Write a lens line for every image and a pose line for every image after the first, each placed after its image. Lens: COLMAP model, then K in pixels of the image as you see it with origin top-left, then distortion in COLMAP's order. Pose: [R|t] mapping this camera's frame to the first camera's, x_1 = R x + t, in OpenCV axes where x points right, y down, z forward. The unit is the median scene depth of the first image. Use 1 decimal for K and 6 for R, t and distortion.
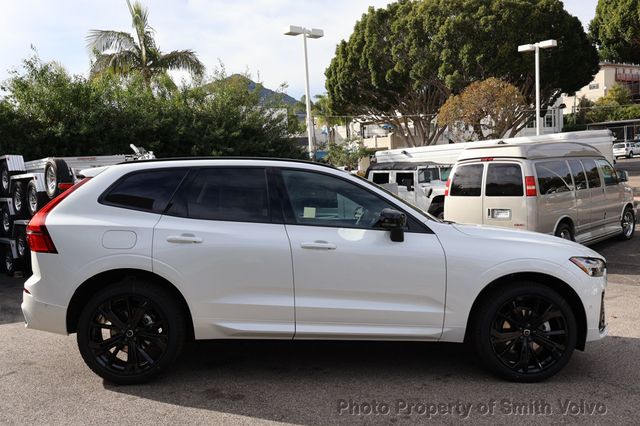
lens RADIAL K [[595.3, 0, 320.0], [0, 595.3, 213.0], [0, 0, 1]] dist [0.057515, 0.001501]
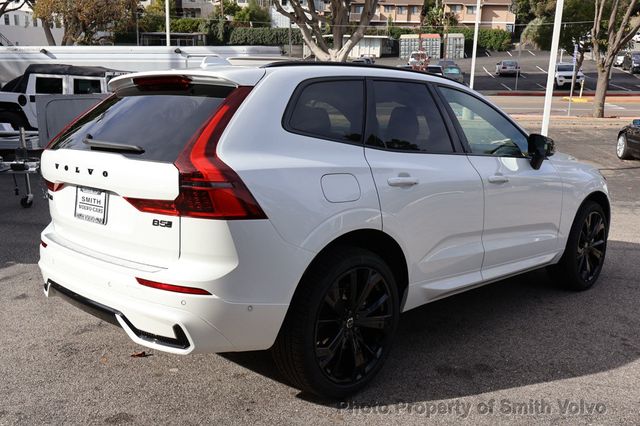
lens RADIAL K [[641.8, 0, 320.0], [0, 641.8, 213.0], [0, 0, 1]] dist [0.008332, 0.001116]
pose [[0.708017, -0.097440, 0.699441, -0.260324], [0.001838, 0.990686, 0.136154, -0.007120], [-0.706193, -0.095114, 0.701601, 0.162450]]
